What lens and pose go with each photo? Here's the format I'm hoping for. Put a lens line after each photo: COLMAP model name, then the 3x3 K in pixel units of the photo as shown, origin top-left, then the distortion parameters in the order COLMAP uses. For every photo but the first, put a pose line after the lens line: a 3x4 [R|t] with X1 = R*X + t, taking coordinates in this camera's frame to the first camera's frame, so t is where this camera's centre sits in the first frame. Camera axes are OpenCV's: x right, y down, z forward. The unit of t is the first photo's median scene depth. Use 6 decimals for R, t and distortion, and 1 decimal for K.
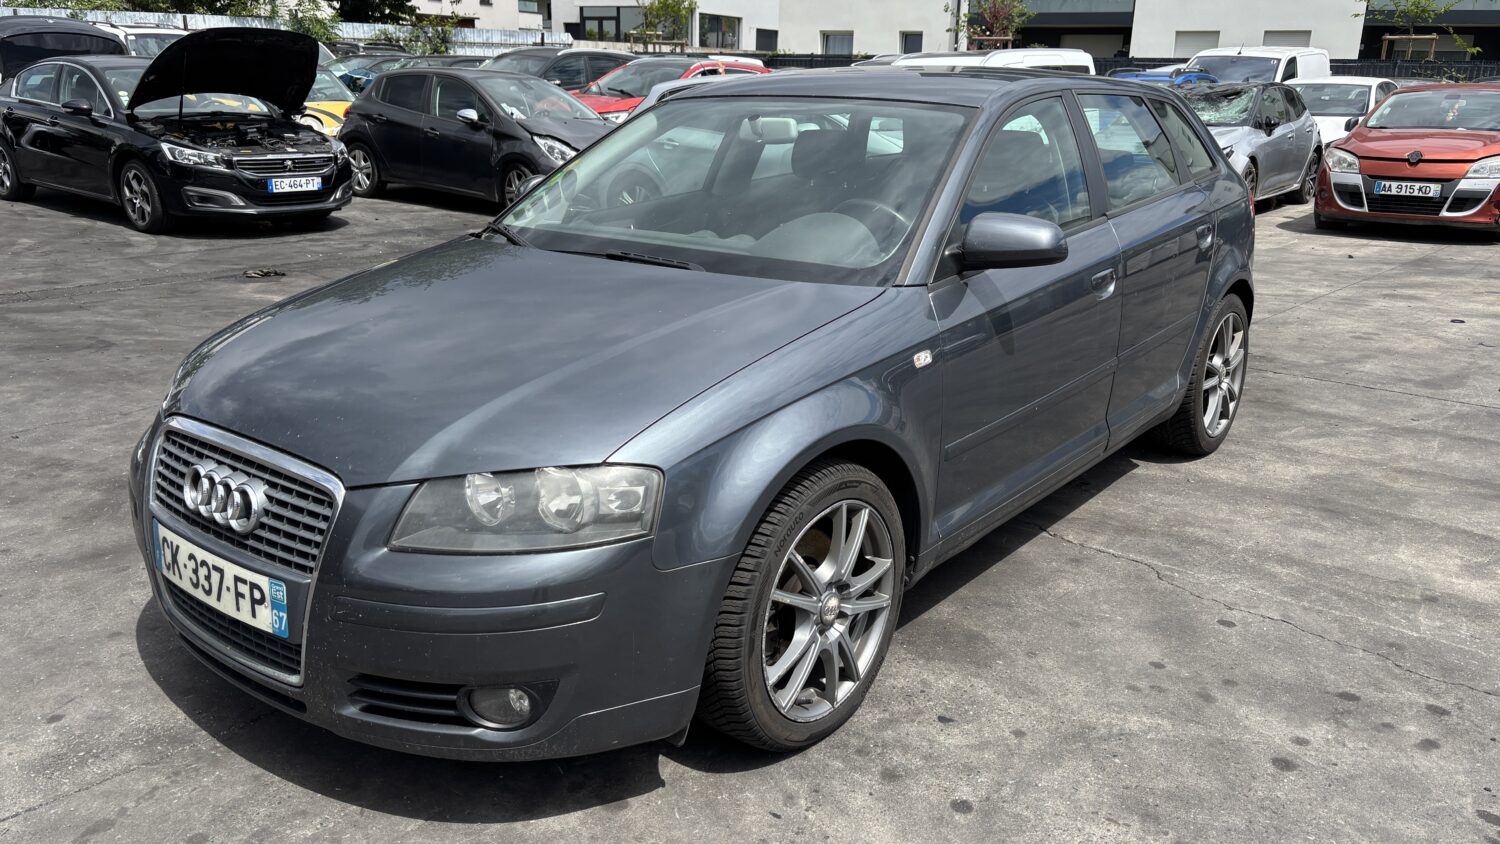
lens RADIAL K [[1138.8, 0, 761.0], [0, 1138.8, 417.1], [0, 0, 1]] dist [0.029600, -0.016070]
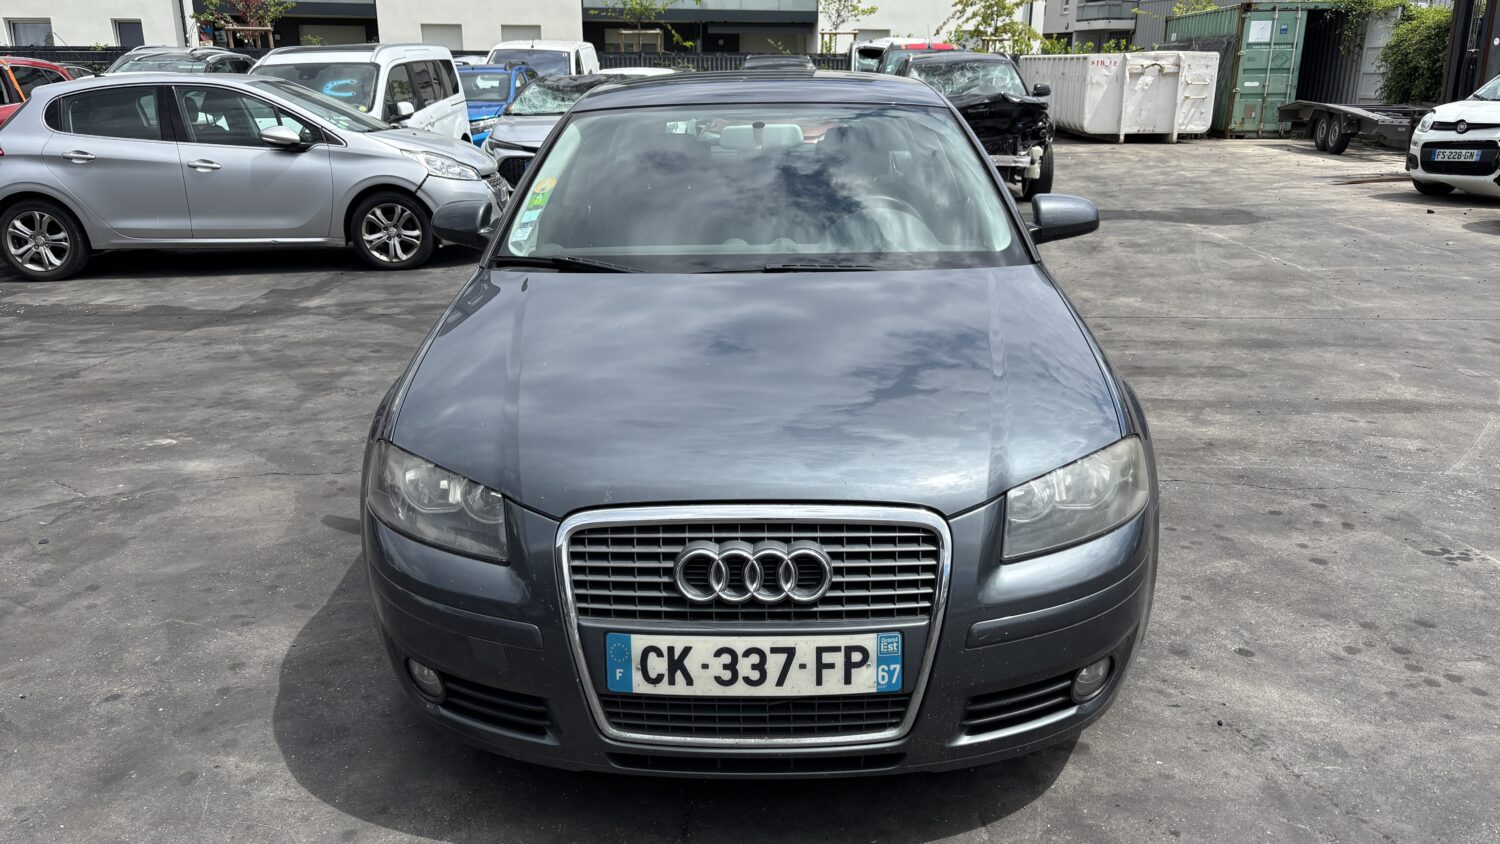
lens RADIAL K [[1138.8, 0, 745.2], [0, 1138.8, 429.6], [0, 0, 1]] dist [0.029600, -0.016070]
pose [[0.792275, -0.200255, 0.576367, -0.893642], [0.190170, 0.978600, 0.078600, -0.102846], [-0.579773, 0.047335, 0.813402, 0.257041]]
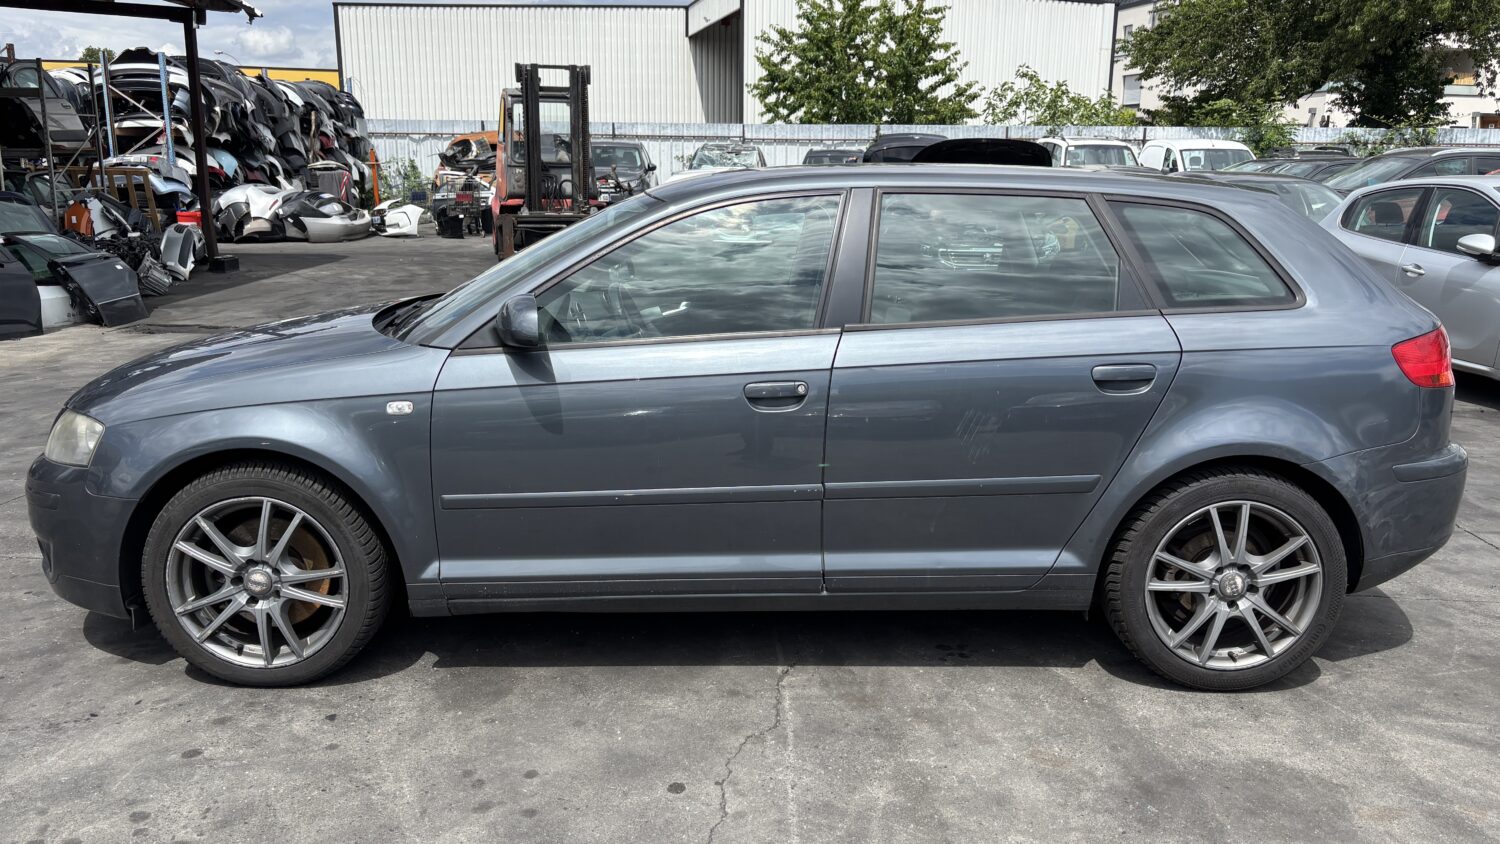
lens RADIAL K [[1138.8, 0, 754.7], [0, 1138.8, 421.8], [0, 0, 1]] dist [0.029600, -0.016070]
pose [[0.637470, 0.164078, -0.752802, 1.329451], [-0.226002, 0.973903, 0.020891, -0.152791], [0.736584, 0.156817, 0.657915, 0.548303]]
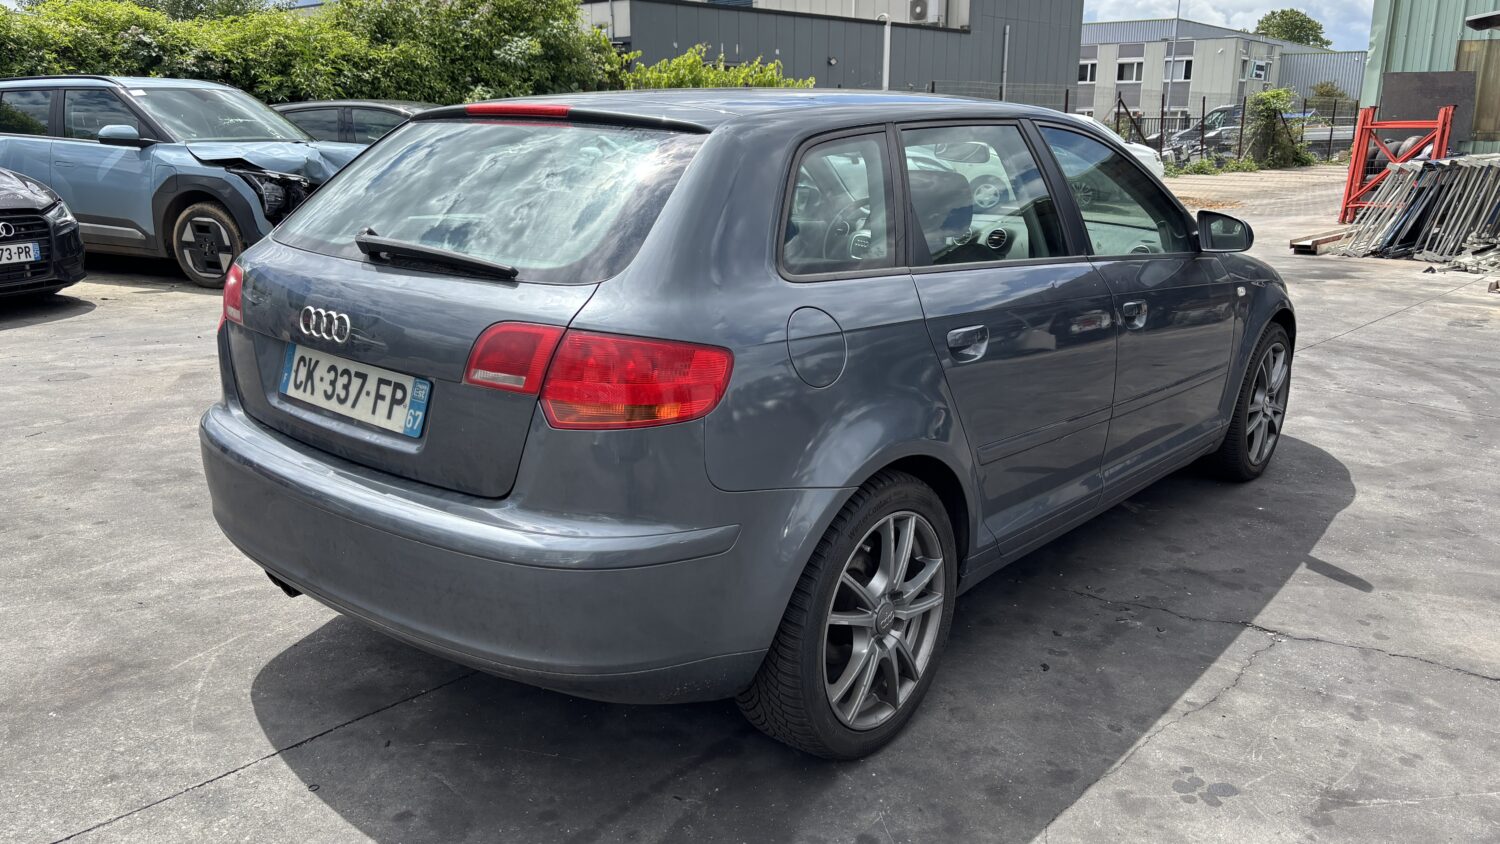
lens RADIAL K [[1138.8, 0, 759.5], [0, 1138.8, 417.5], [0, 0, 1]] dist [0.029600, -0.016070]
pose [[-0.999630, -0.025850, 0.008470, 0.285402], [-0.017616, 0.852438, 0.522532, -0.878164], [-0.020728, 0.522189, -0.852578, 3.013840]]
